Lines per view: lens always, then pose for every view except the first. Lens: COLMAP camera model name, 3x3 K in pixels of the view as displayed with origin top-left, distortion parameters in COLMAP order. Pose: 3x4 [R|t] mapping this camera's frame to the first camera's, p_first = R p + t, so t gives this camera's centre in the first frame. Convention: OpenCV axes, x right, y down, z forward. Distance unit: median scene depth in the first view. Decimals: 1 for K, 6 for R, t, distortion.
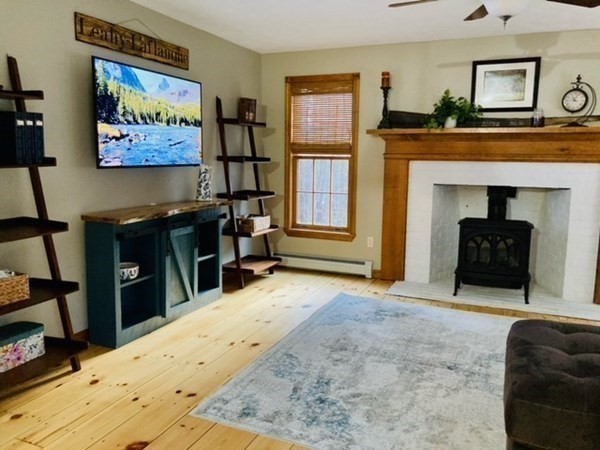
lens RADIAL K [[492.7, 0, 300.9], [0, 492.7, 213.5], [0, 0, 1]] dist [0.009034, 0.001097]
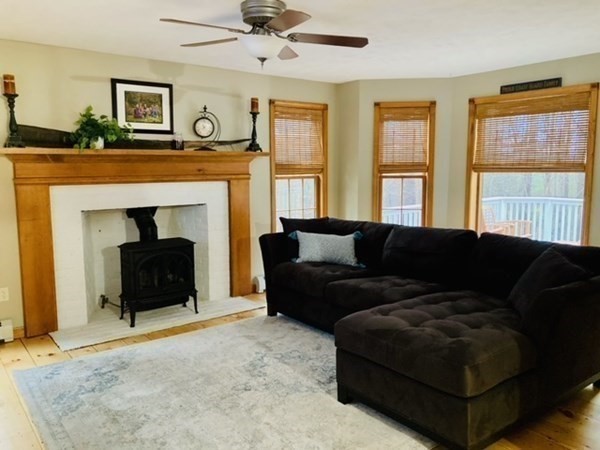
lens RADIAL K [[492.7, 0, 300.9], [0, 492.7, 213.5], [0, 0, 1]] dist [0.009034, 0.001097]
pose [[0.479574, -0.101540, 0.871607, -0.337448], [0.115707, 0.991927, 0.051893, -0.061000], [-0.869839, 0.075964, 0.487452, 0.251556]]
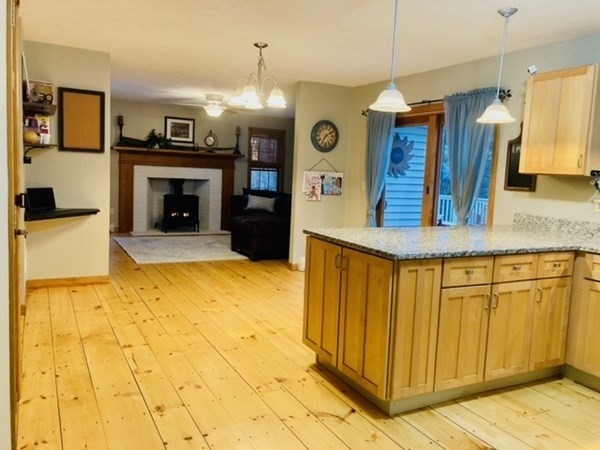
lens RADIAL K [[486.0, 0, 301.4], [0, 486.0, 217.0], [0, 0, 1]] dist [0.054350, -0.003614]
pose [[0.618566, -0.055308, 0.783784, -0.915266], [0.055200, 0.998114, 0.026868, 0.079874], [-0.783792, 0.026645, 0.620452, -0.674932]]
